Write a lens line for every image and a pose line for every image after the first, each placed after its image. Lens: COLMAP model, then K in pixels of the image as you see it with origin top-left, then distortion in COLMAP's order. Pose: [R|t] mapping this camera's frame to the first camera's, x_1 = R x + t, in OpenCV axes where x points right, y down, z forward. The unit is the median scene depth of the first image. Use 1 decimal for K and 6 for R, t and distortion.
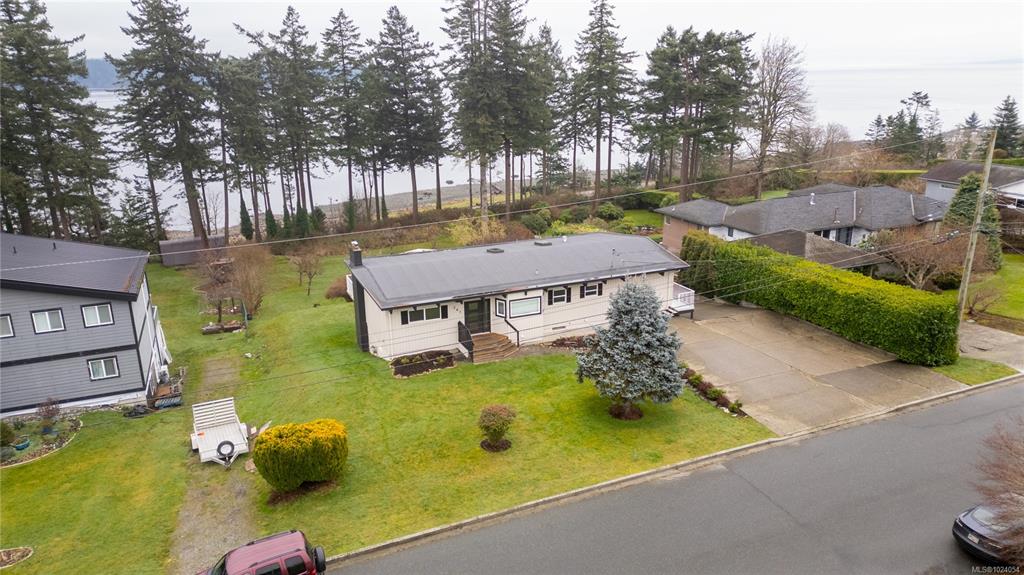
lens RADIAL K [[705.1, 0, 508.7], [0, 705.1, 292.1], [0, 0, 1]] dist [0.051759, -0.036552]
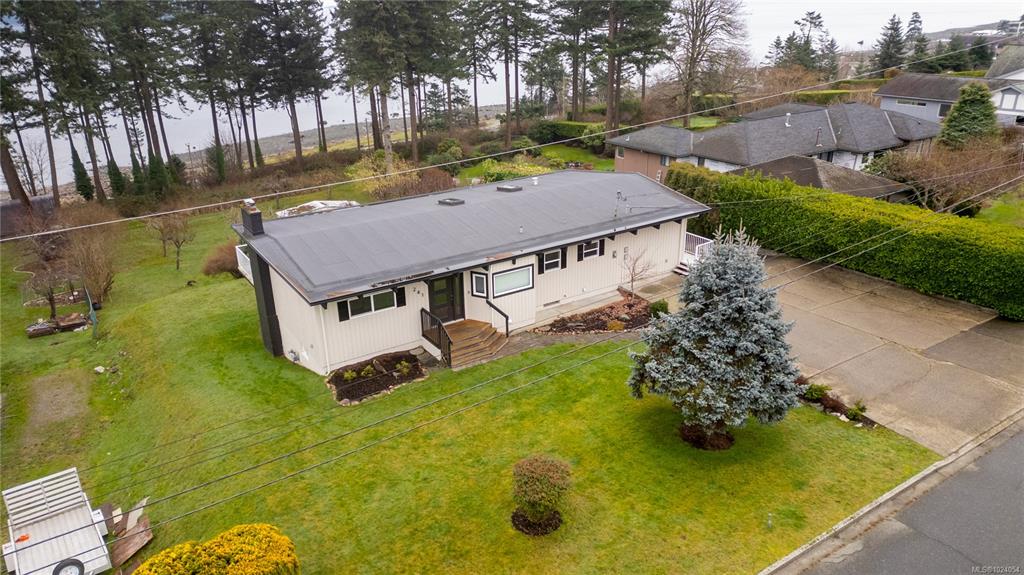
lens RADIAL K [[705.1, 0, 507.2], [0, 705.1, 292.4], [0, 0, 1]] dist [0.051759, -0.036552]
pose [[0.984293, -0.073289, 0.160612, -0.090788], [0.059815, 0.994395, 0.087183, -0.027281], [-0.166101, -0.076207, 0.983160, 0.284094]]
